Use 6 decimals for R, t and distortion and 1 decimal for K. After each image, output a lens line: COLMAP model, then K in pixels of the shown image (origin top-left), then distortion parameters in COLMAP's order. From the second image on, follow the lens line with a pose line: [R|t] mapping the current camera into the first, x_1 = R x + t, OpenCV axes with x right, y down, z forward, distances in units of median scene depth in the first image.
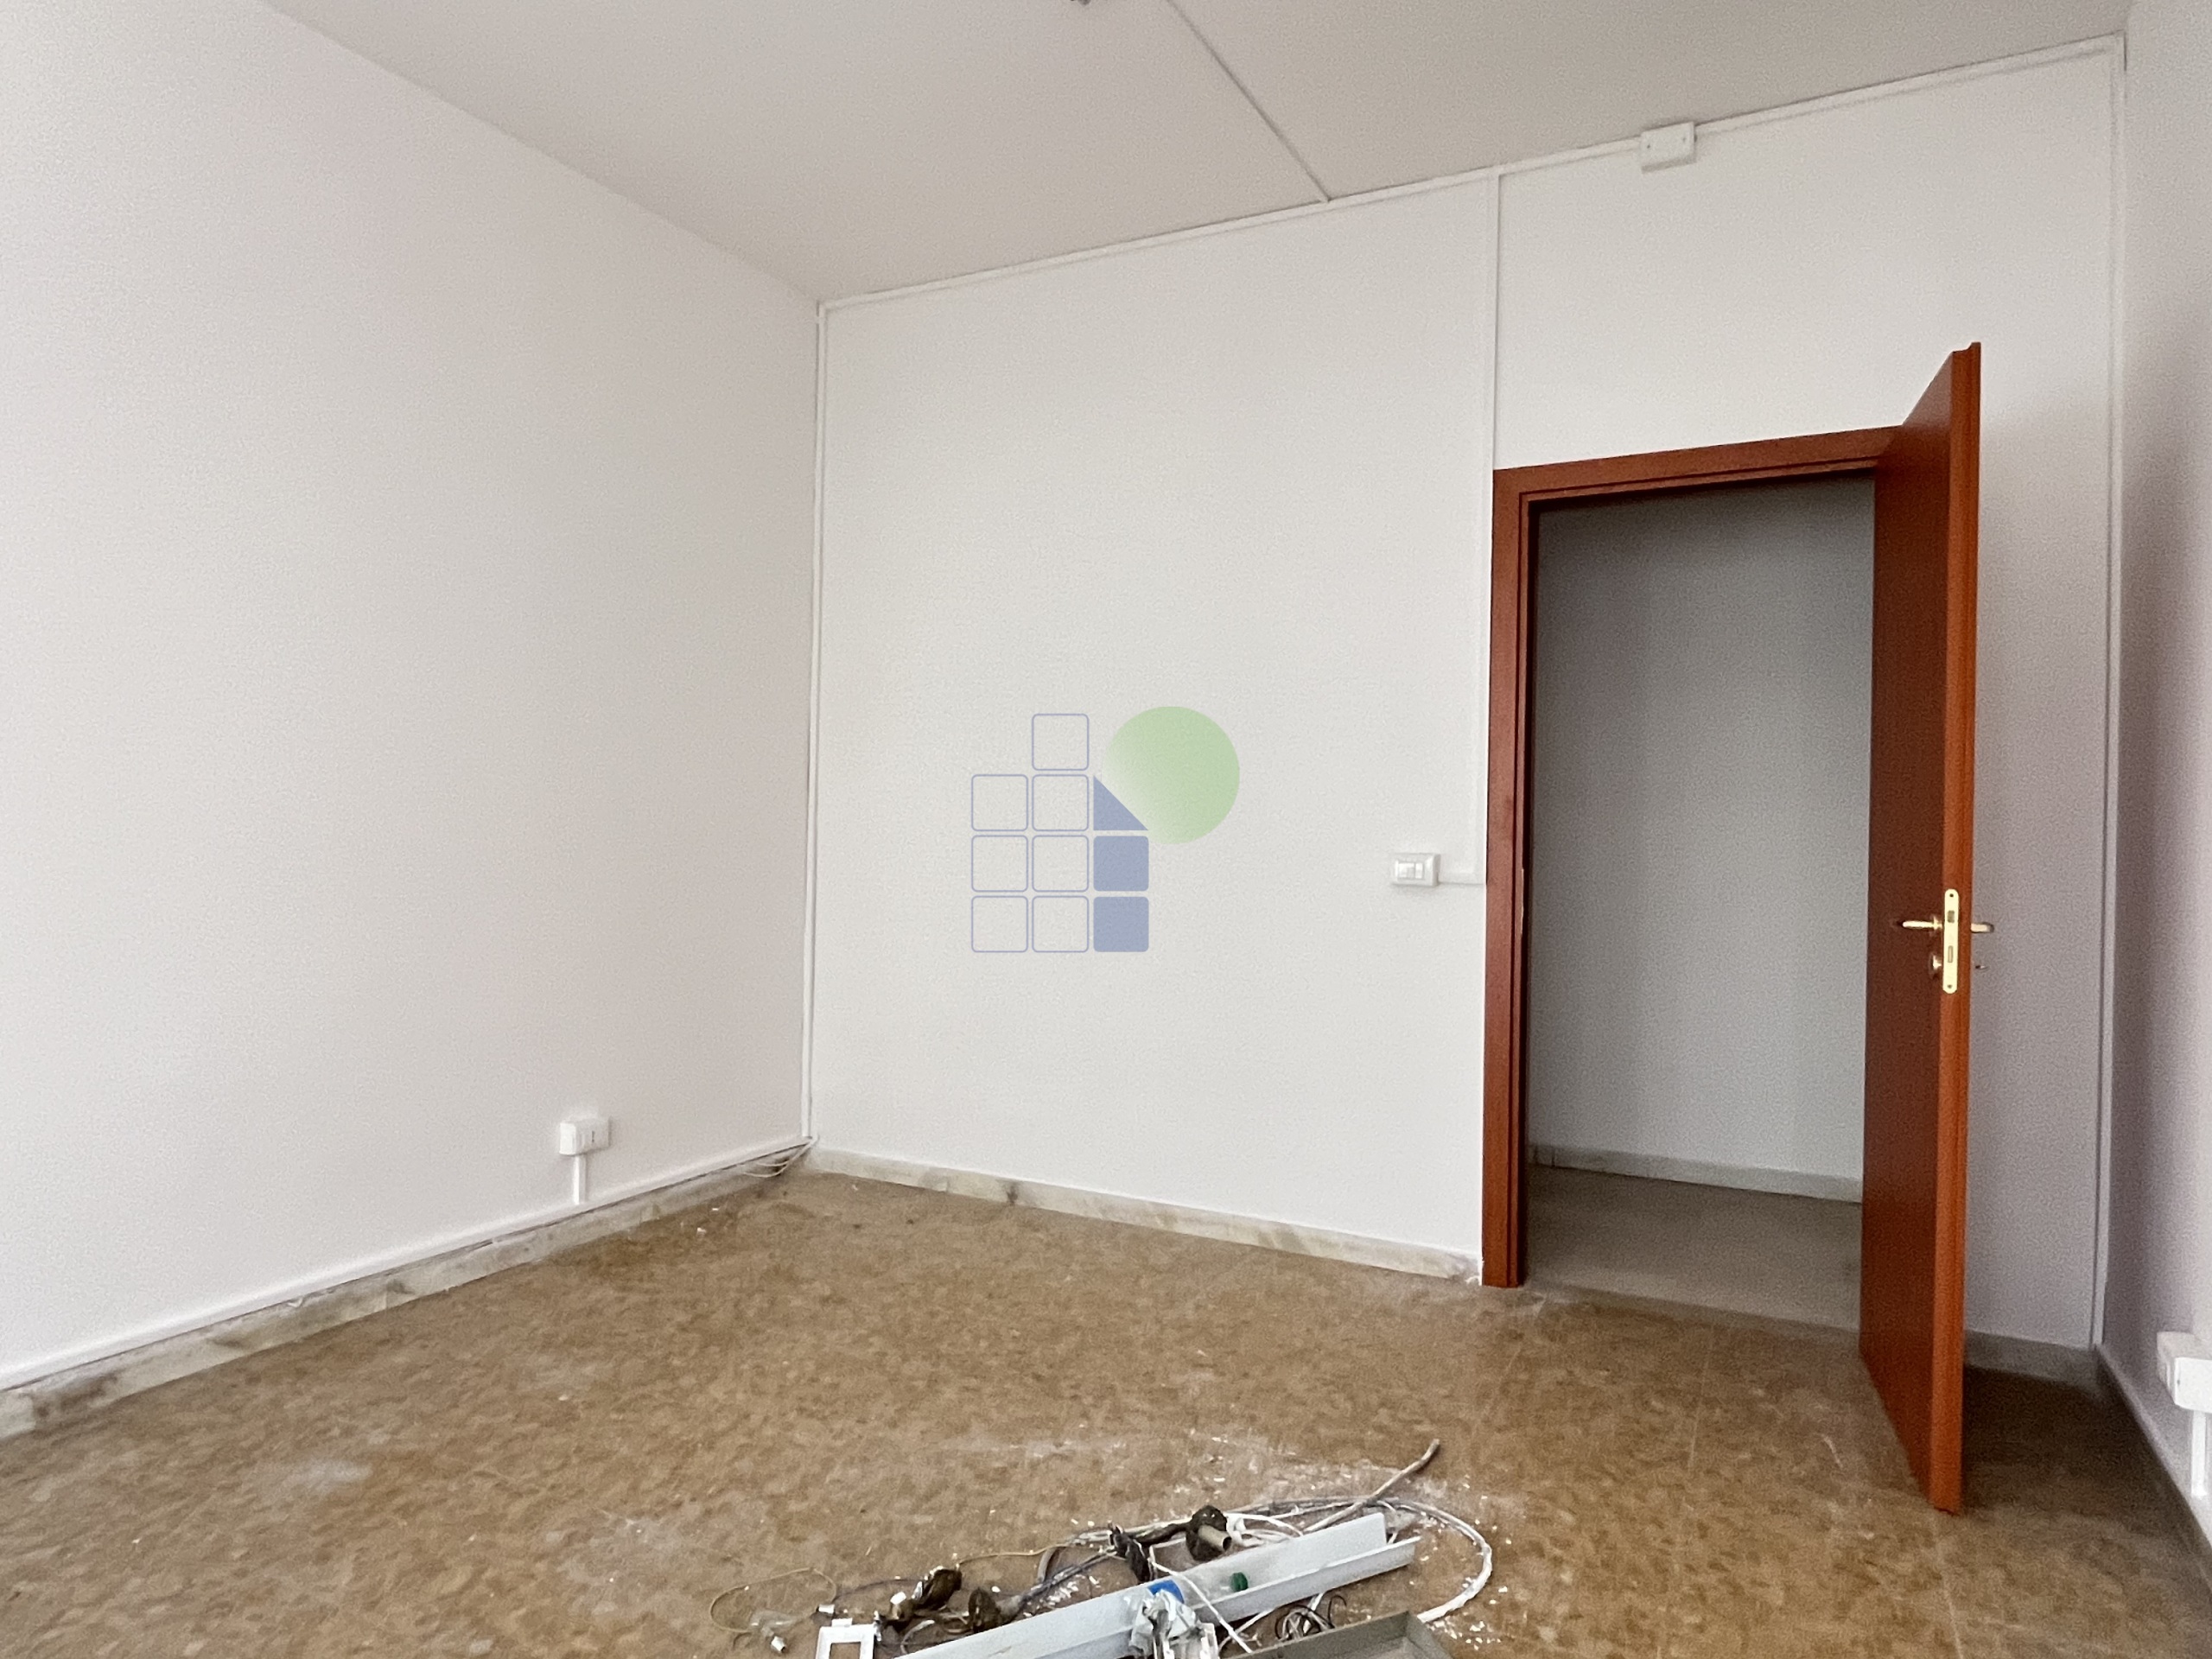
lens RADIAL K [[1336.0, 0, 1111.6], [0, 1336.0, 821.6], [0, 0, 1]] dist [0.000392, -0.002398]
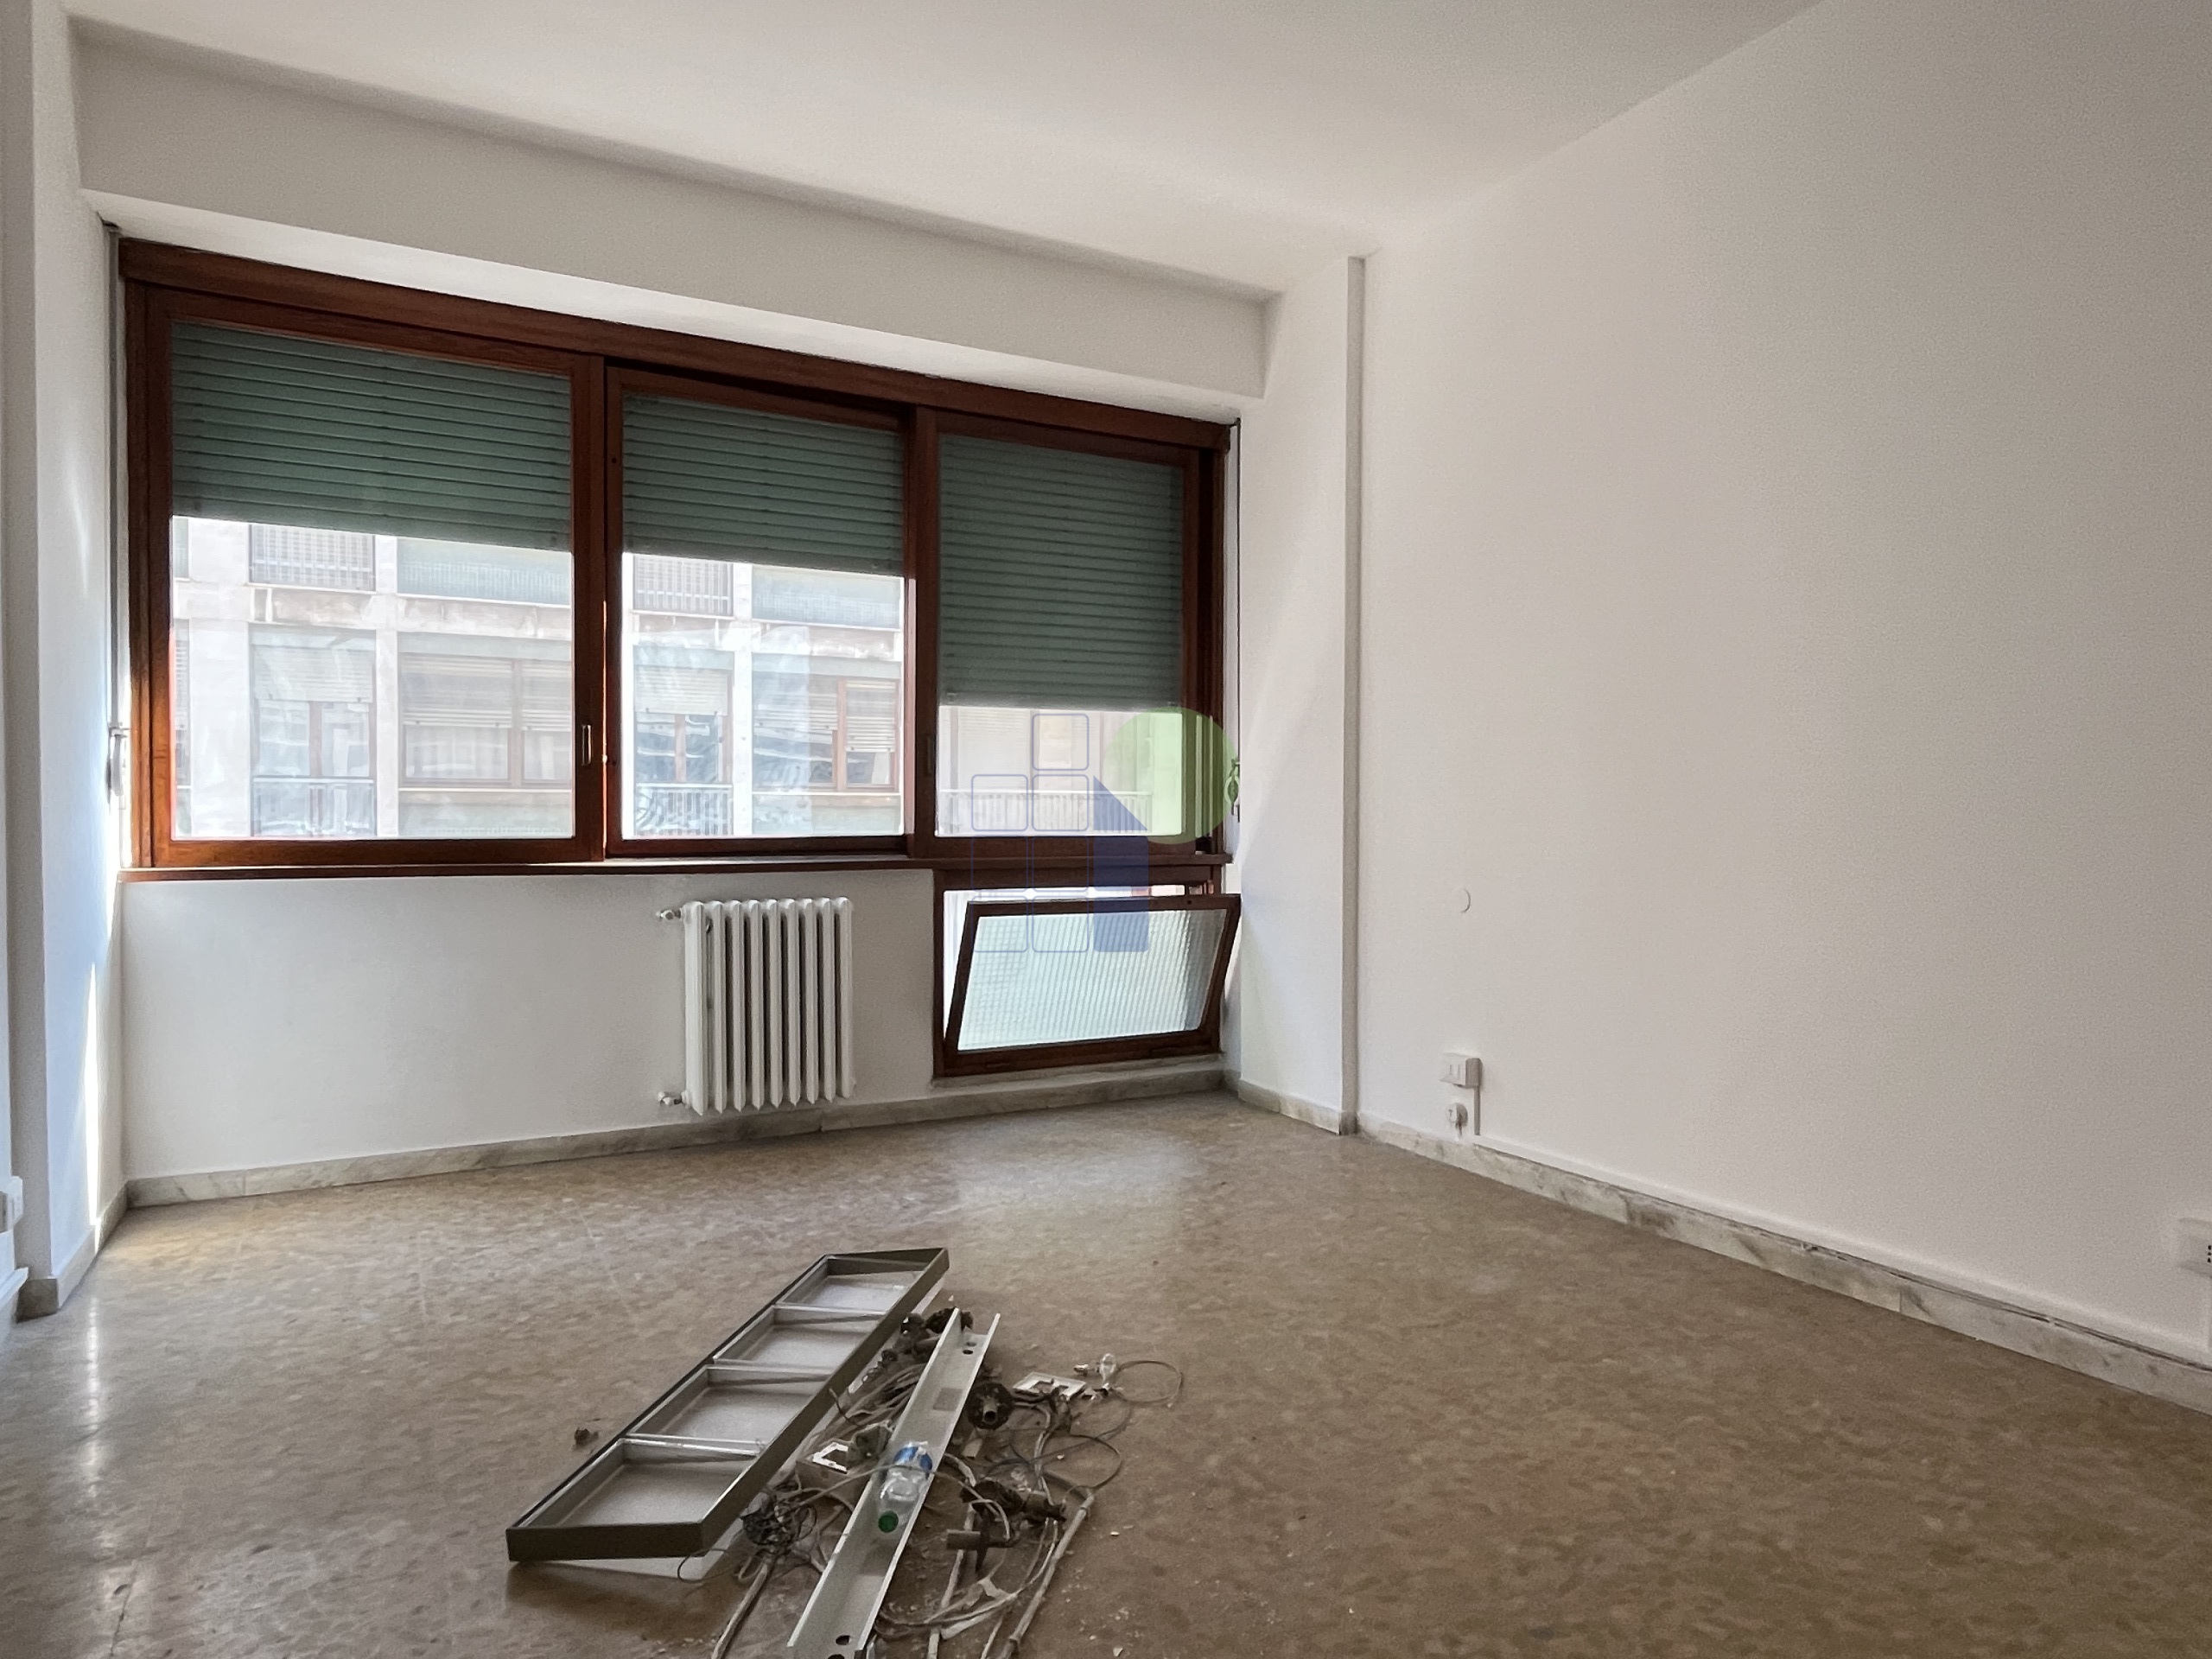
lens RADIAL K [[1336.0, 0, 1102.2], [0, 1336.0, 833.9], [0, 0, 1]] dist [0.000392, -0.002398]
pose [[-0.564187, -0.005081, -0.825631, 0.529262], [-0.009286, 0.999957, 0.000192, 0.044636], [0.825595, 0.007775, -0.564210, 1.089905]]
